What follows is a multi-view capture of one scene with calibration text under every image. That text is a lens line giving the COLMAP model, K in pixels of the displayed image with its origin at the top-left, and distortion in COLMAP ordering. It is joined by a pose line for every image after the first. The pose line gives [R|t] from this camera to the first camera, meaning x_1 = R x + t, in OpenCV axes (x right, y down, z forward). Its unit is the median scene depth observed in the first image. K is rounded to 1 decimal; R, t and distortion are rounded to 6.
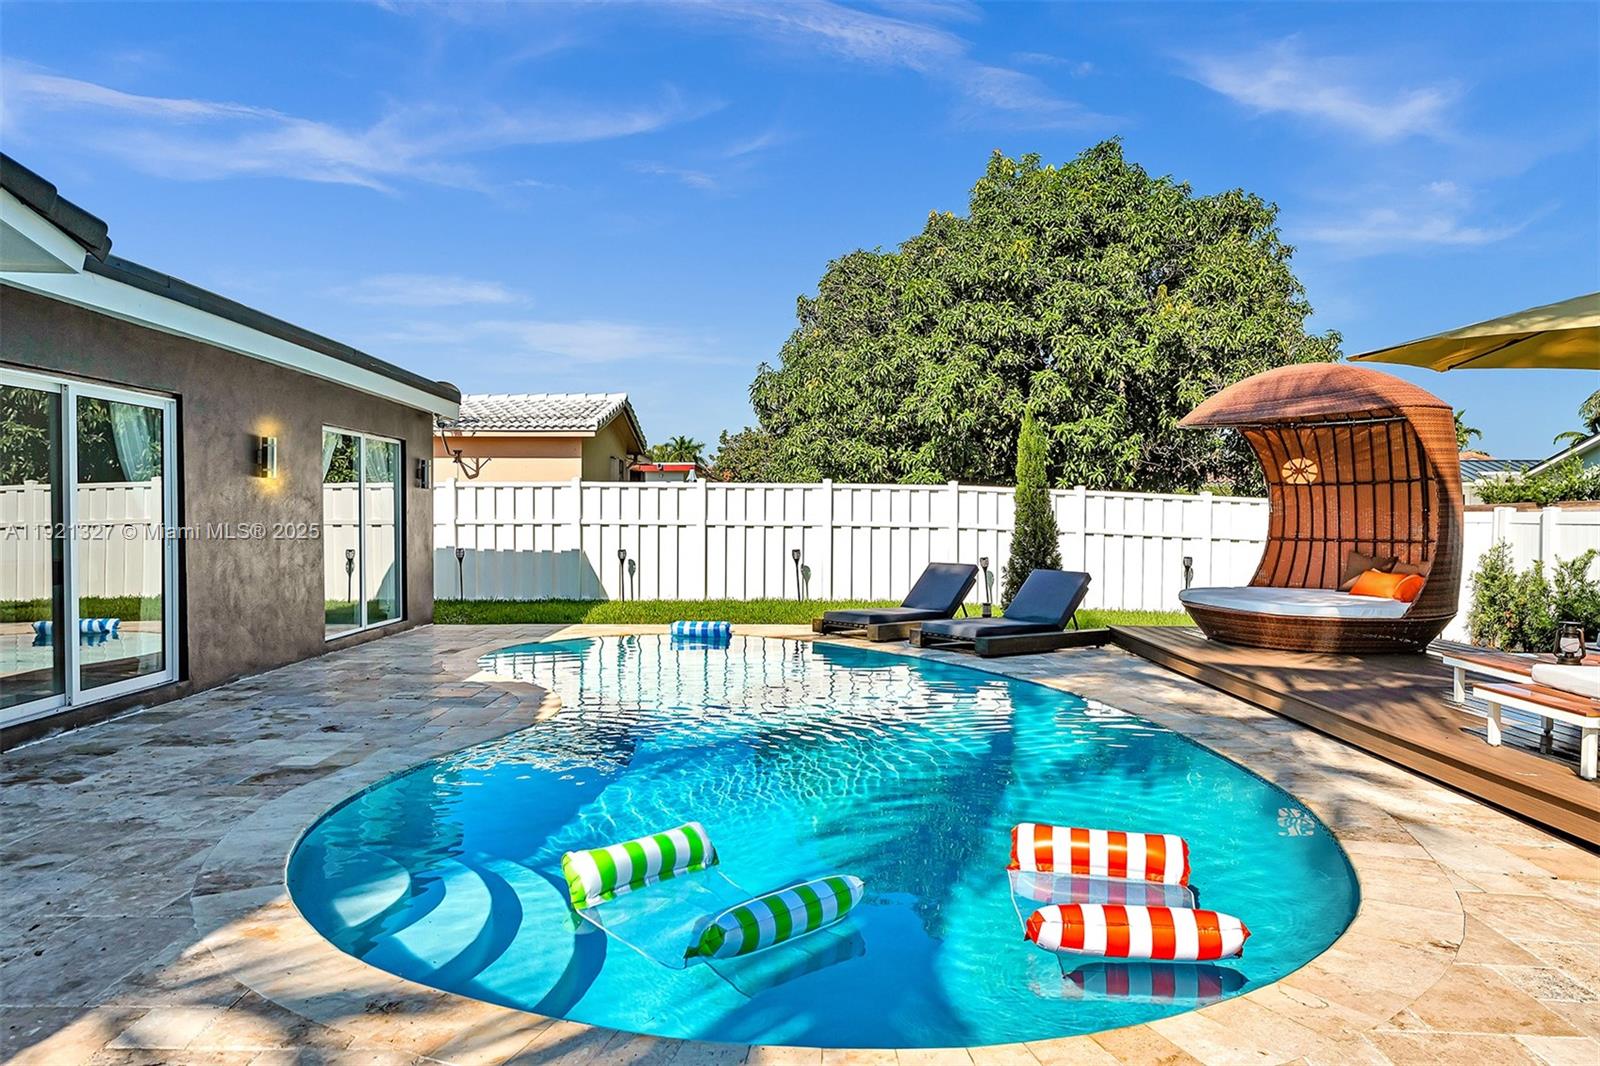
lens RADIAL K [[1056.6, 0, 775.6], [0, 1056.6, 538.4], [0, 0, 1]] dist [-0.020502, -0.000400]
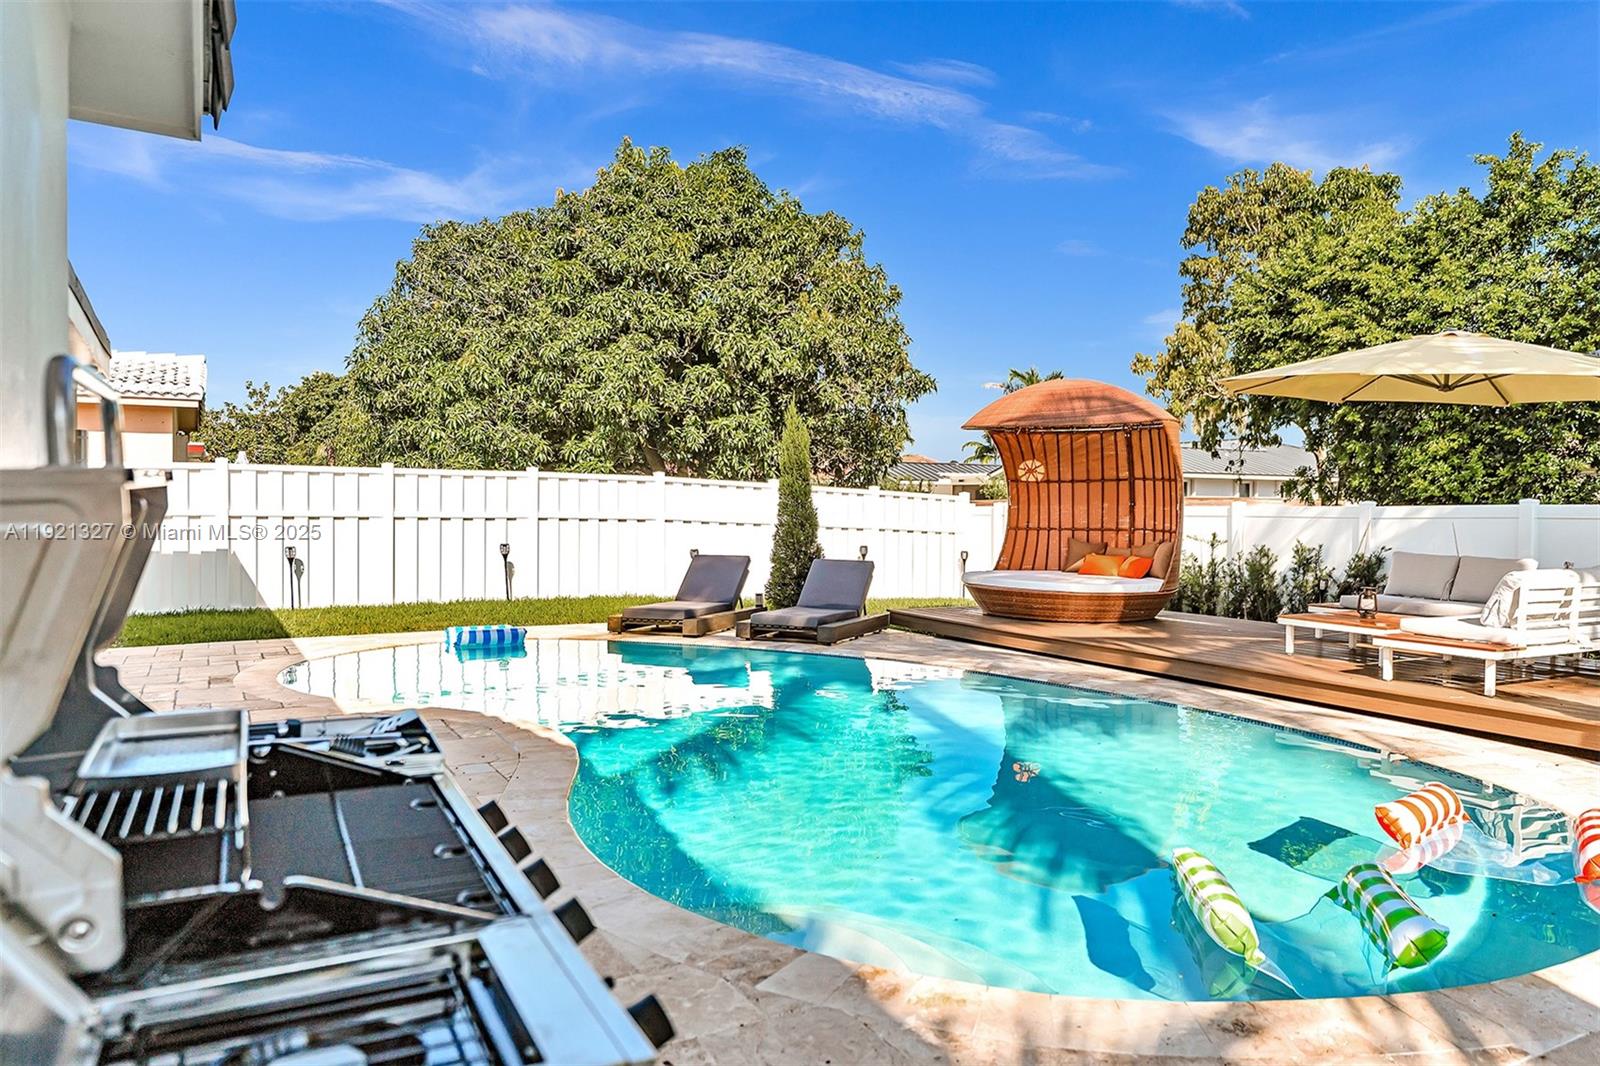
lens RADIAL K [[1067.6, 0, 827.1], [0, 1067.6, 535.2], [0, 0, 1]] dist [-0.000816, 0.002706]
pose [[0.861728, -0.008973, 0.507291, -0.274507], [0.007165, 0.999959, 0.005516, -0.000181], [-0.507320, -0.001118, 0.861757, 0.084949]]
